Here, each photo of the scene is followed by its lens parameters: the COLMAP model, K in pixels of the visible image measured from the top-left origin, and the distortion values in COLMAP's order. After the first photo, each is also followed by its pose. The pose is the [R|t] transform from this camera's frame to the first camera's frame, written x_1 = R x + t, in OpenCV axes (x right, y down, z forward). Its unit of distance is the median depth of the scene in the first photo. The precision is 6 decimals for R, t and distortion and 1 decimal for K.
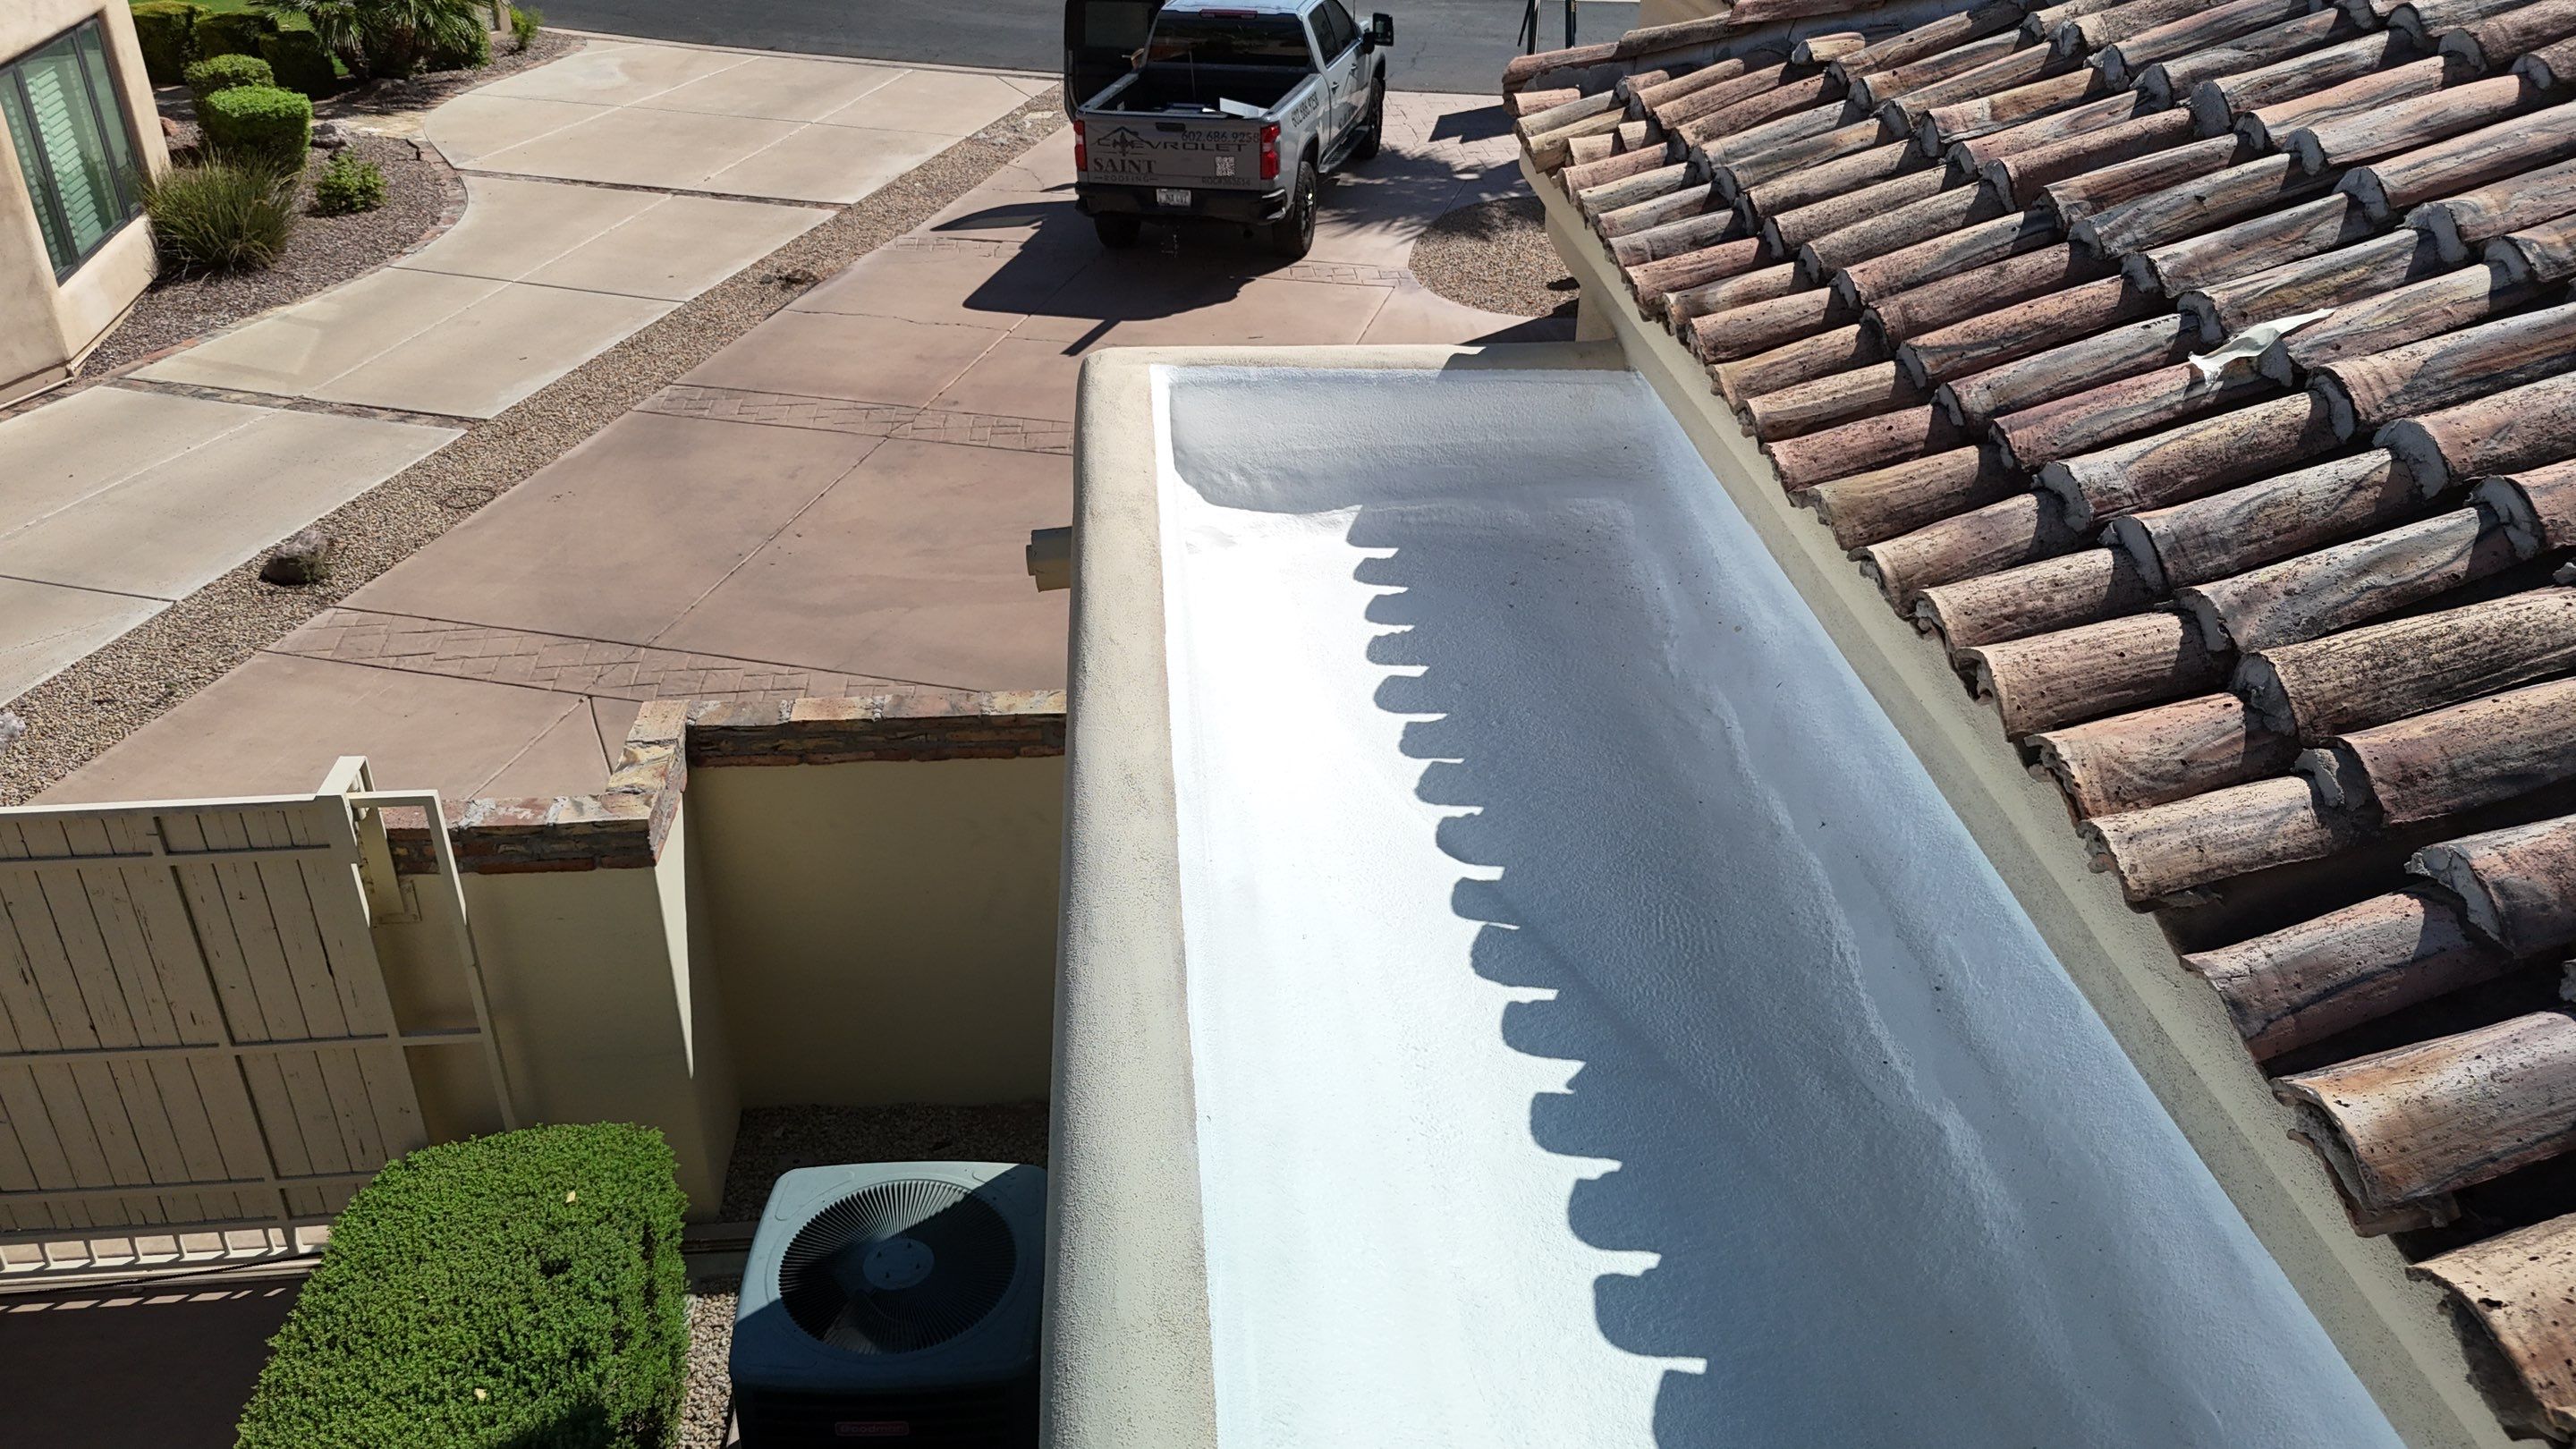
lens RADIAL K [[1942.7, 0, 1268.8], [0, 1942.7, 725.5], [0, 0, 1]] dist [0.047481, -0.057297]
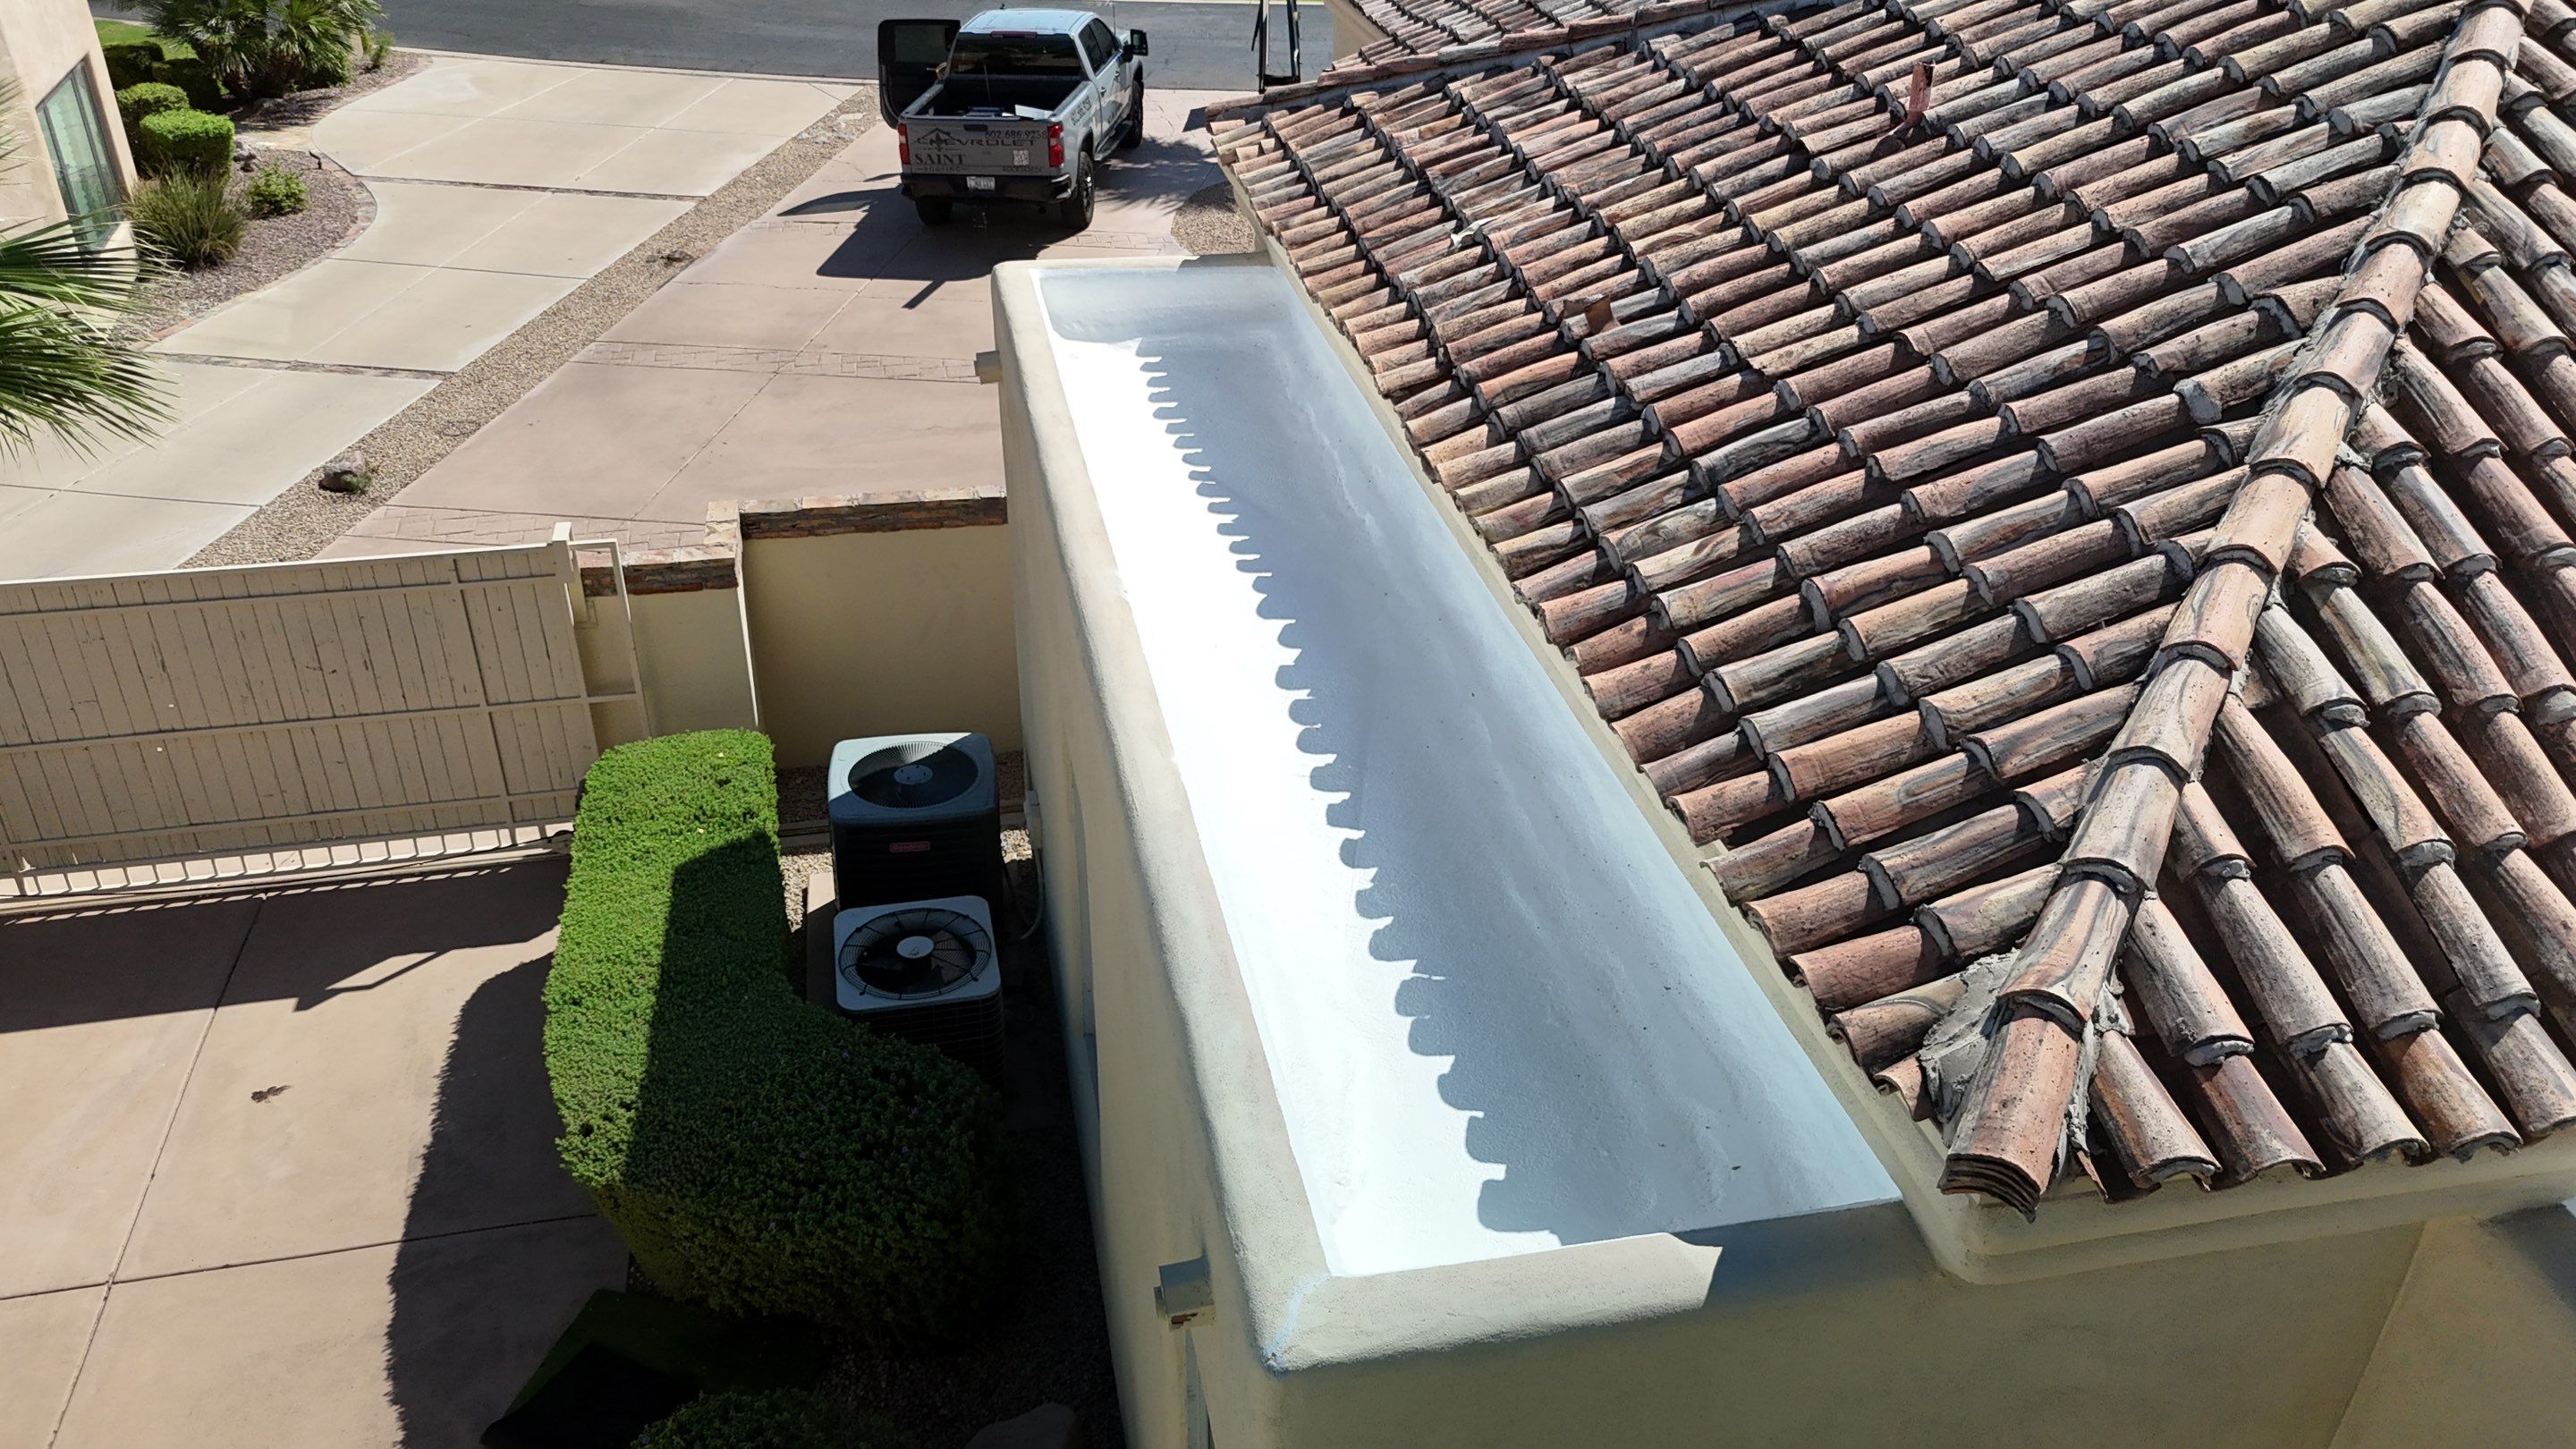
lens RADIAL K [[1942.7, 0, 1285.6], [0, 1942.7, 725.0], [0, 0, 1]] dist [0.047481, -0.057297]
pose [[0.992055, -0.059102, 0.111060, -0.019408], [0.058058, 0.998234, 0.012611, 0.103195], [-0.111609, -0.006063, 0.993734, -0.385700]]
